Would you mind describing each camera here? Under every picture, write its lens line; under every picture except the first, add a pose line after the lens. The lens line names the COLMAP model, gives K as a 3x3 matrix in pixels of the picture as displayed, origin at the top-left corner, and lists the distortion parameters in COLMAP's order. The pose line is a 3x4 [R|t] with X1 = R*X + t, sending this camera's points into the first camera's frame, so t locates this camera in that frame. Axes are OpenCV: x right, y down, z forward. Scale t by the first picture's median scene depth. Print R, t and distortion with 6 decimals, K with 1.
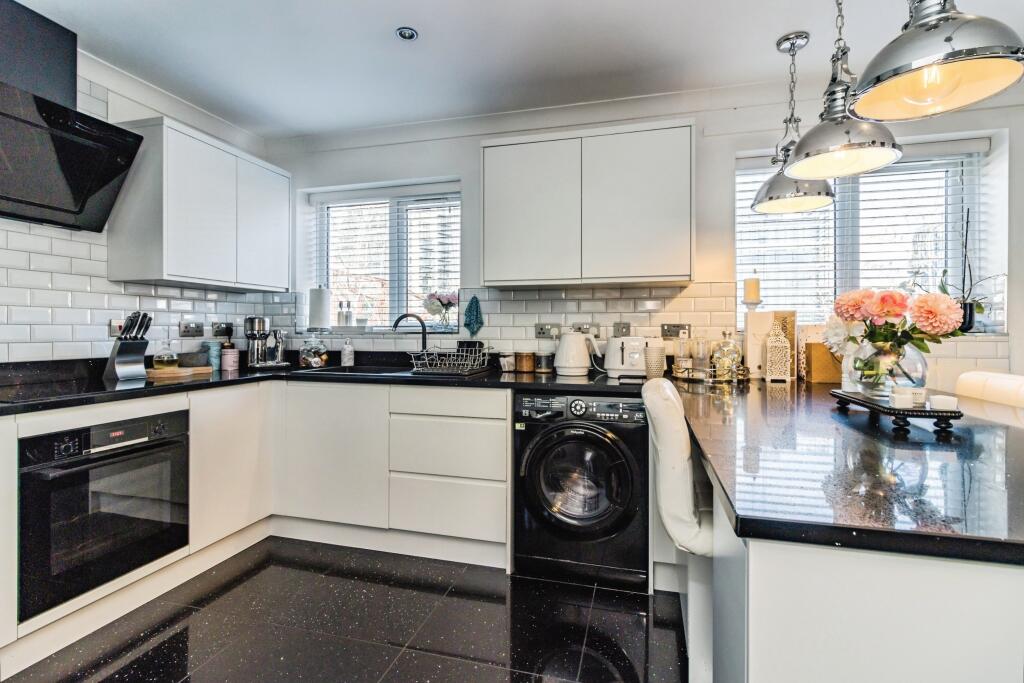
lens RADIAL K [[476.7, 0, 516.7], [0, 476.7, 336.6], [0, 0, 1]] dist [0.000020, 0.000167]
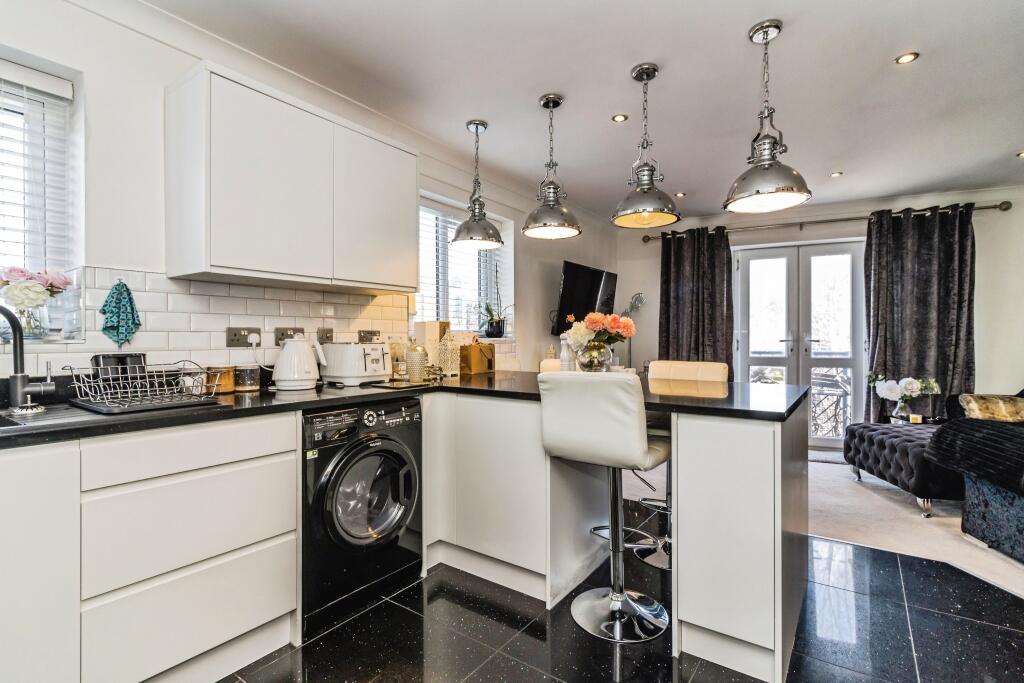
lens RADIAL K [[476.7, 0, 516.7], [0, 476.7, 336.6], [0, 0, 1]] dist [0.000020, 0.000167]
pose [[0.348451, 0.000434, 0.937327, -0.589092], [0.013456, 0.999895, -0.005465, -0.003407], [-0.937230, 0.014517, 0.348408, 0.359736]]
